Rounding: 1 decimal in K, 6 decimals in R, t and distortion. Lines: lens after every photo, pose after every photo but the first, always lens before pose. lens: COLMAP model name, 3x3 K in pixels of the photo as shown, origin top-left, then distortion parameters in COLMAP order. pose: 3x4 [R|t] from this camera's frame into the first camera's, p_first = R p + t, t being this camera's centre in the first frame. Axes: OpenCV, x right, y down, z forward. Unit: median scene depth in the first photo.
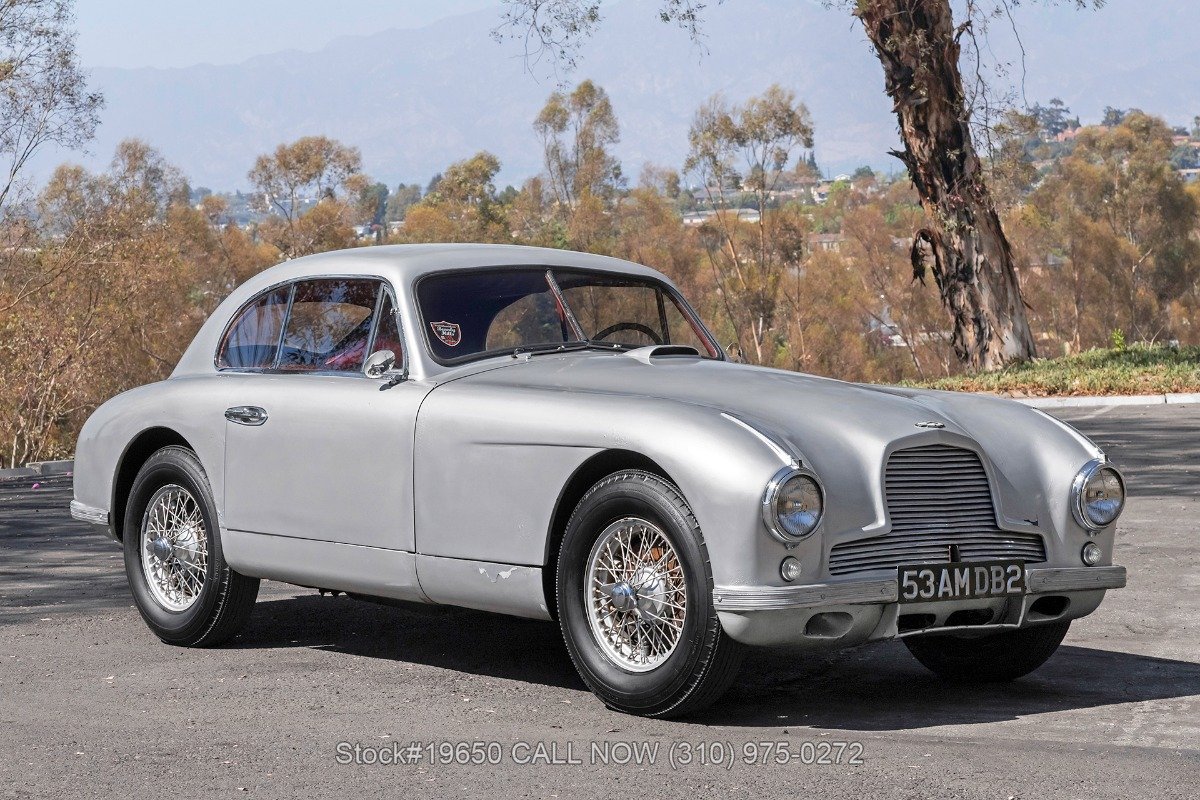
lens RADIAL K [[3201.8, 0, 600.0], [0, 3201.8, 400.0], [0, 0, 1]] dist [0.047244, 0.140903]
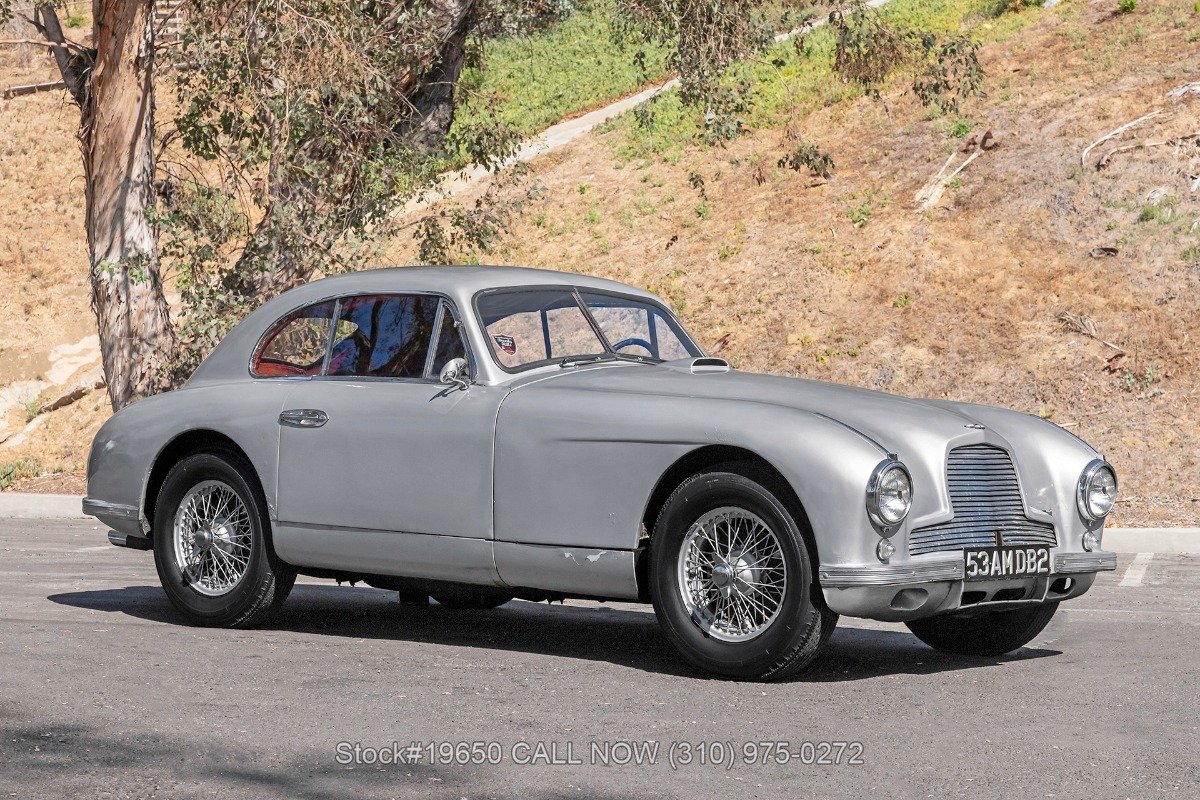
lens RADIAL K [[3201.8, 0, 600.0], [0, 3201.8, 400.0], [0, 0, 1]] dist [0.047244, 0.140903]
pose [[0.983295, 0.009825, 0.181755, -0.240267], [-0.007168, 0.999858, -0.015267, 0.016893], [-0.181879, 0.013709, 0.983225, -0.108381]]
